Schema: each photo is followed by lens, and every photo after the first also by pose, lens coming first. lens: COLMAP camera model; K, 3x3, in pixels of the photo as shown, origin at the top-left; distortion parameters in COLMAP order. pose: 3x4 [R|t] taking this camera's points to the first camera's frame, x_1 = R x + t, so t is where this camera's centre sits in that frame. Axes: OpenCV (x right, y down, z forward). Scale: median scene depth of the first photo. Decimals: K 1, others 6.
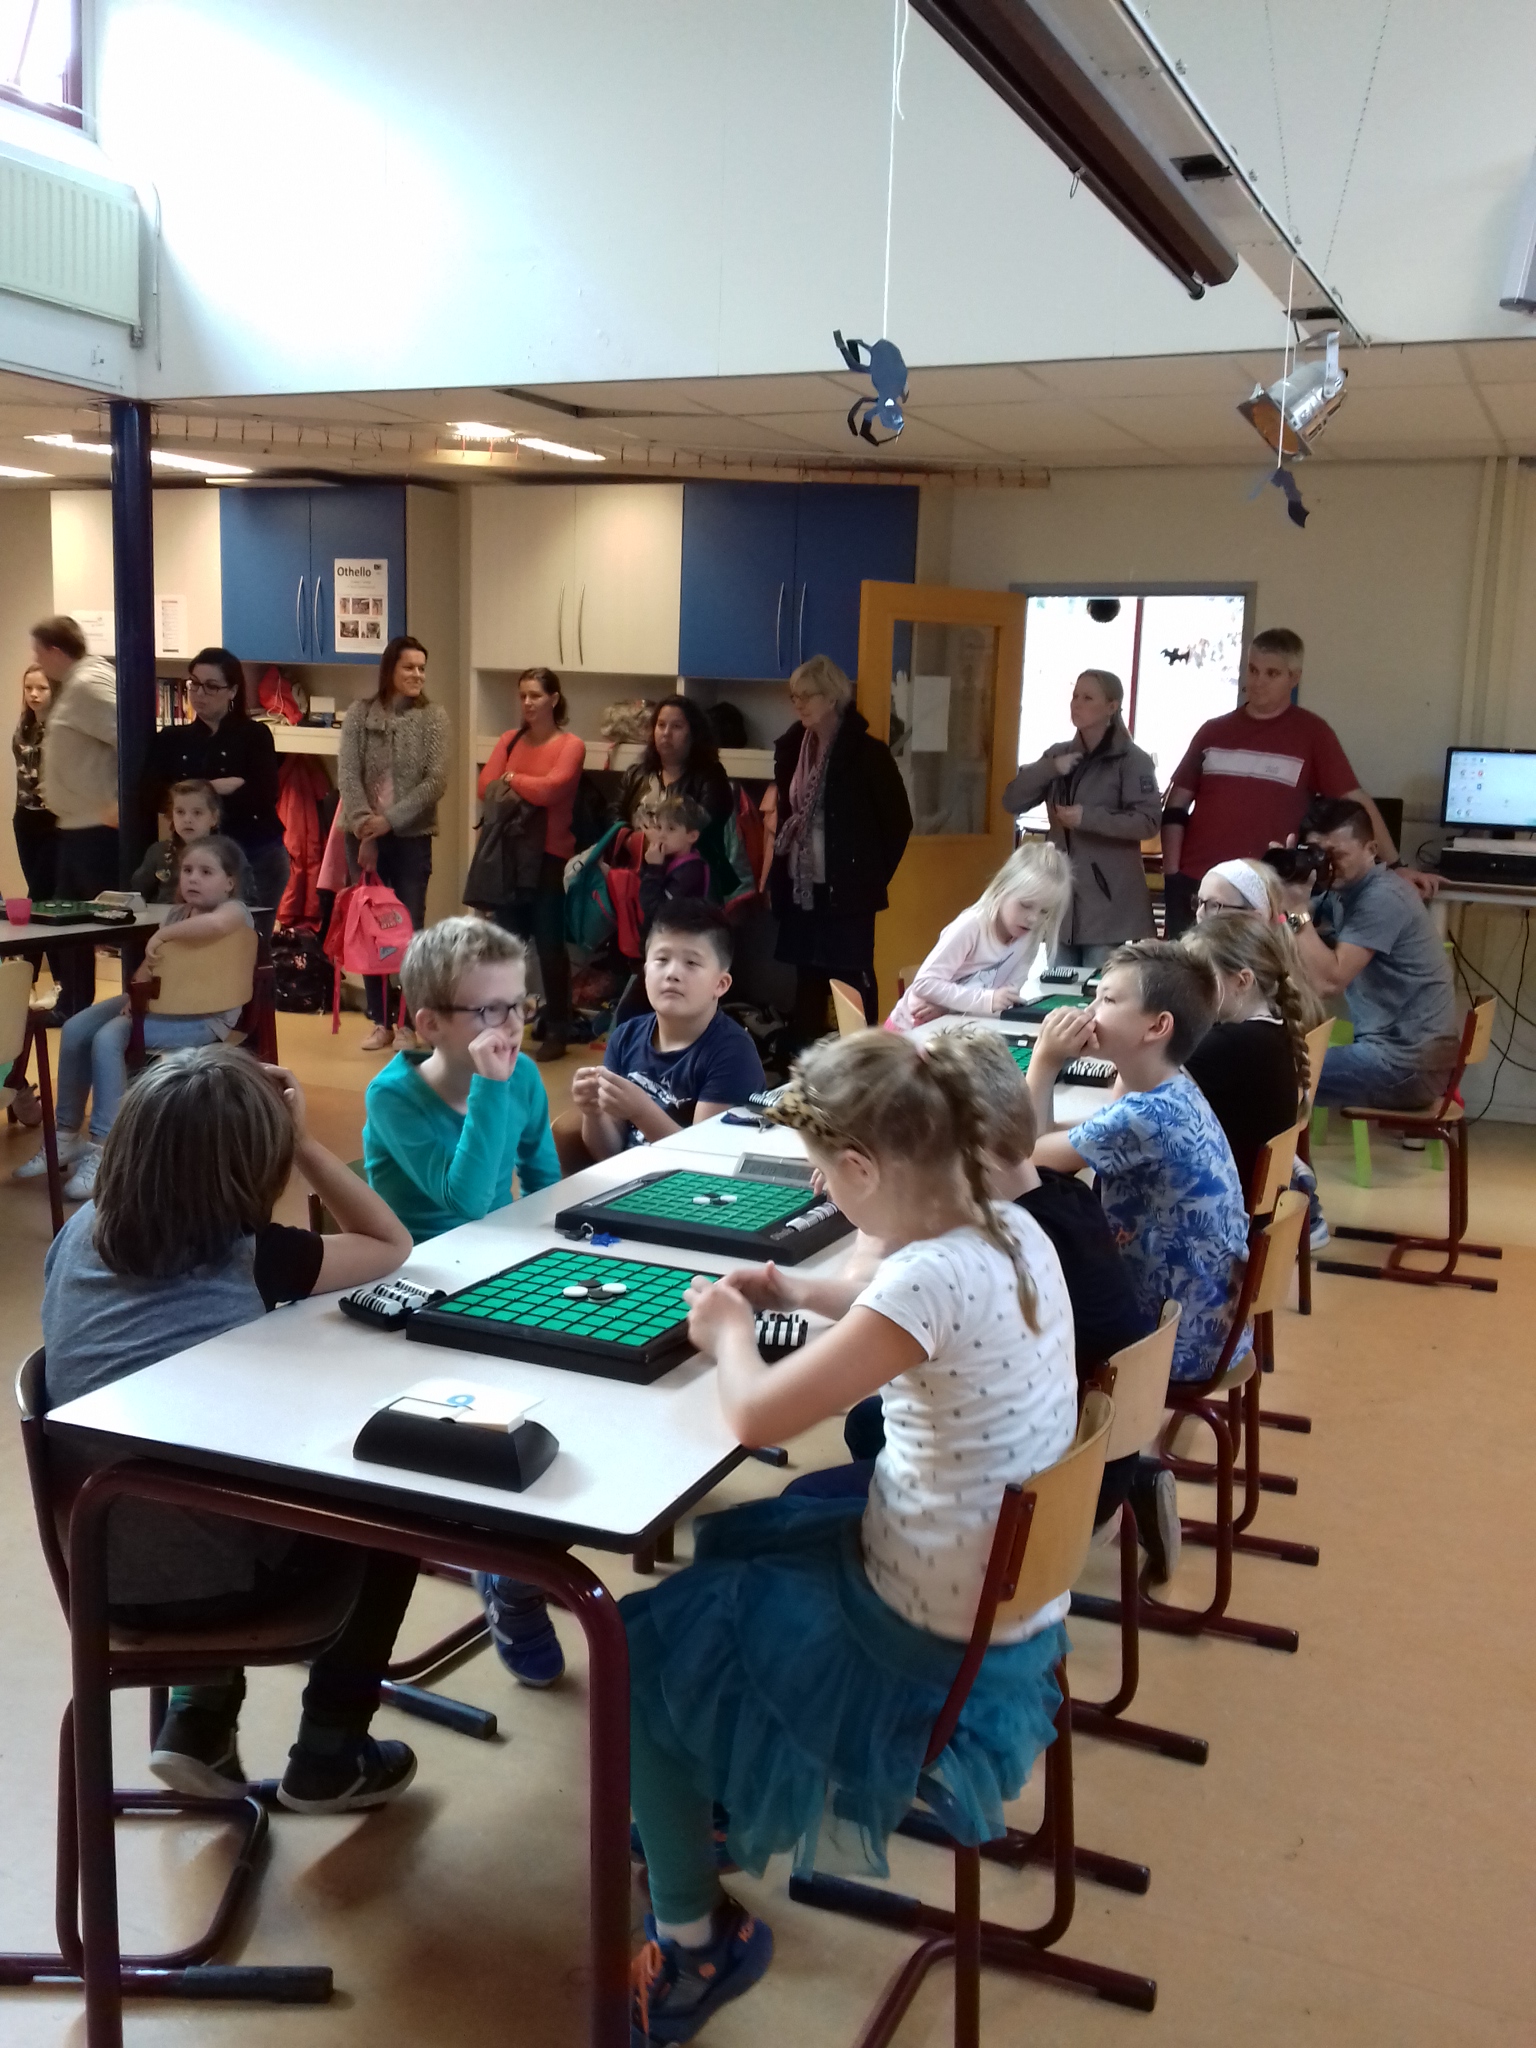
lens RADIAL K [[1899.9, 0, 768.0], [0, 1899.9, 1024.0], [0, 0, 1]] dist [0.110686, -0.200245]
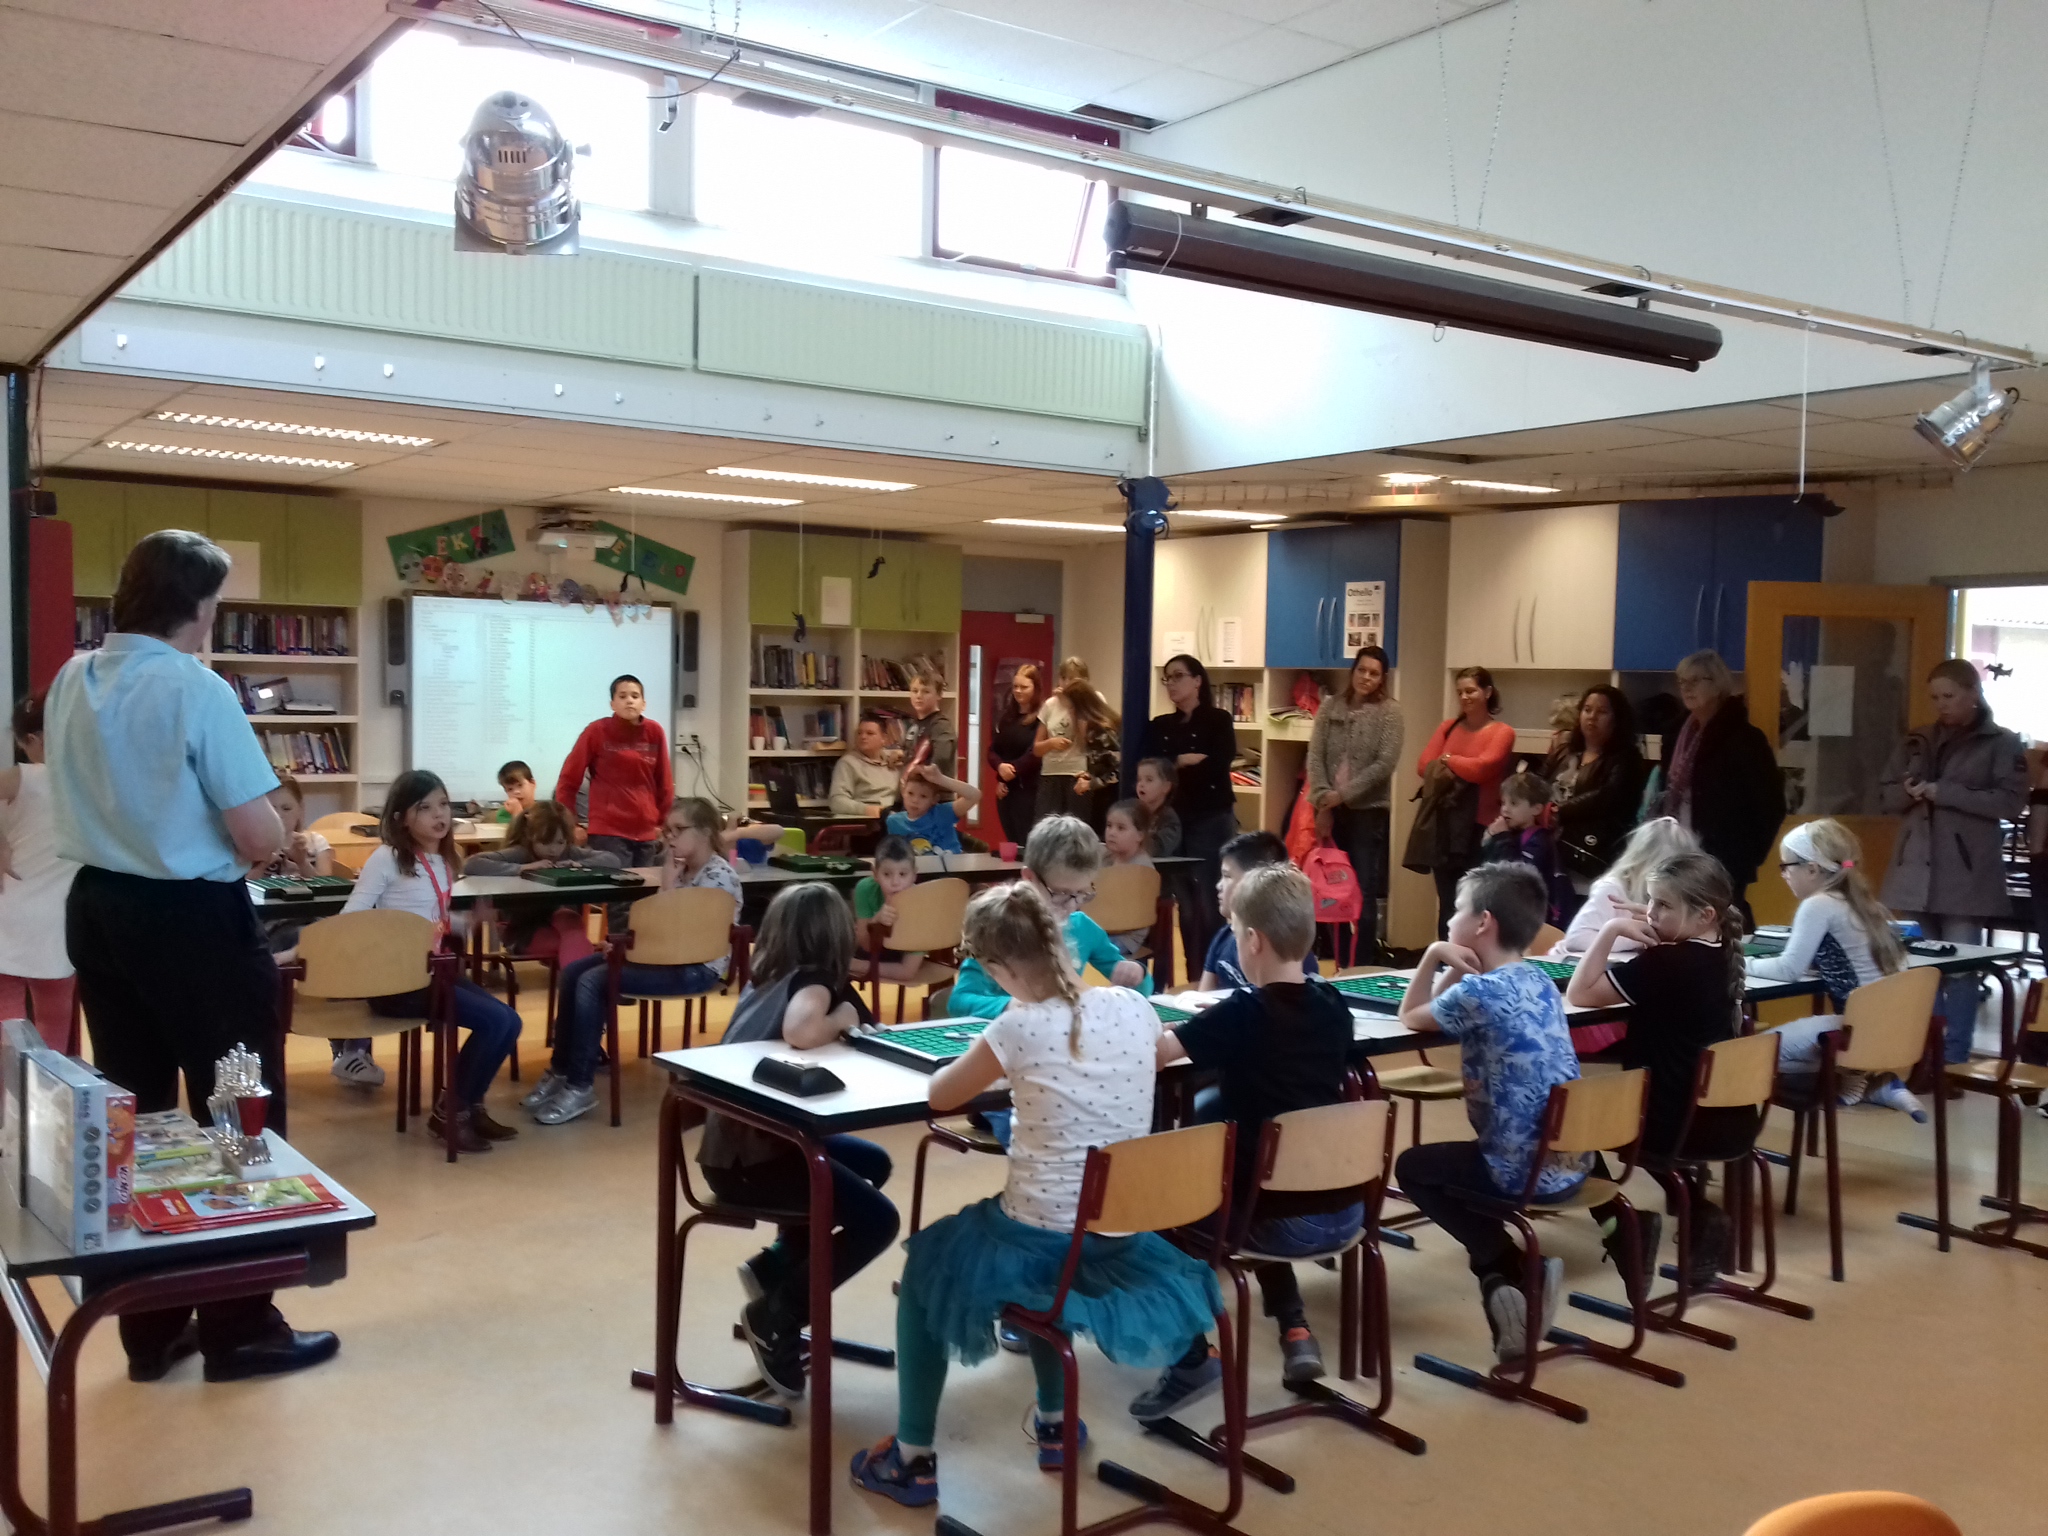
lens RADIAL K [[1899.9, 0, 1024.0], [0, 1899.9, 768.0], [0, 0, 1]] dist [0.110686, -0.200245]
pose [[0.862681, 0.006546, -0.505706, 0.233952], [-0.074001, 0.990788, -0.113414, 0.027490], [0.500305, 0.135263, 0.855219, -0.126793]]
